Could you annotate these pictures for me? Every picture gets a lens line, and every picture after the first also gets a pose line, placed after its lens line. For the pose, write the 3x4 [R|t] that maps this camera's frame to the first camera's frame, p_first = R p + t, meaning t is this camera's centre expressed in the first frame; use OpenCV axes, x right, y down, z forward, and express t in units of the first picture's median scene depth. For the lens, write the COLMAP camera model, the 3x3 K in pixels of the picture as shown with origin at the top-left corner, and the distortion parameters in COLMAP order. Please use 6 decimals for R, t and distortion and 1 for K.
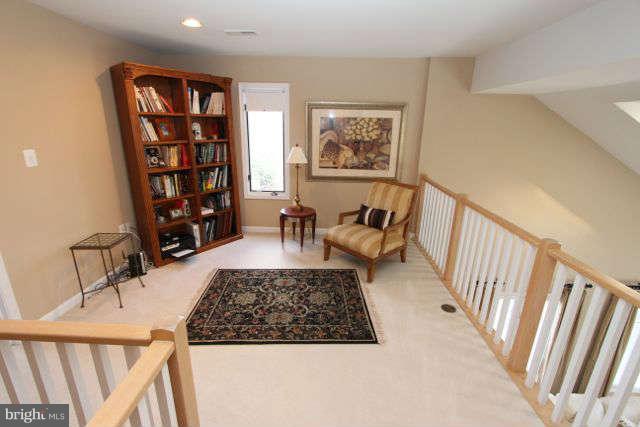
lens RADIAL K [[294.7, 0, 316.2], [0, 294.7, 214.1], [0, 0, 1]] dist [0.001057, 0.000000]
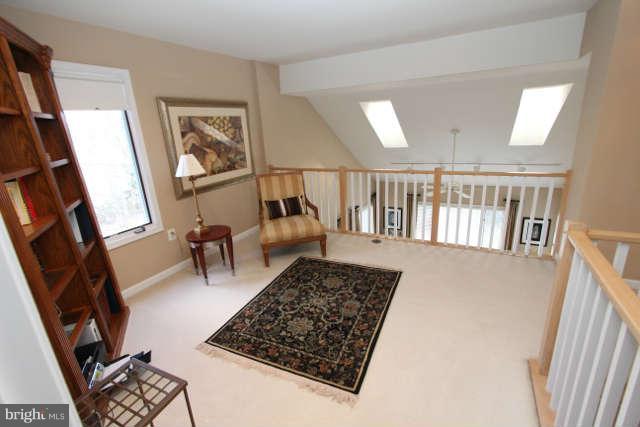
lens RADIAL K [[294.7, 0, 317.1], [0, 294.7, 214.5], [0, 0, 1]] dist [0.001057, 0.000000]
pose [[0.436491, -0.303723, 0.846893, -0.583093], [0.321749, 0.931743, 0.168323, -0.094370], [-0.840211, 0.199015, 0.504419, 0.330087]]
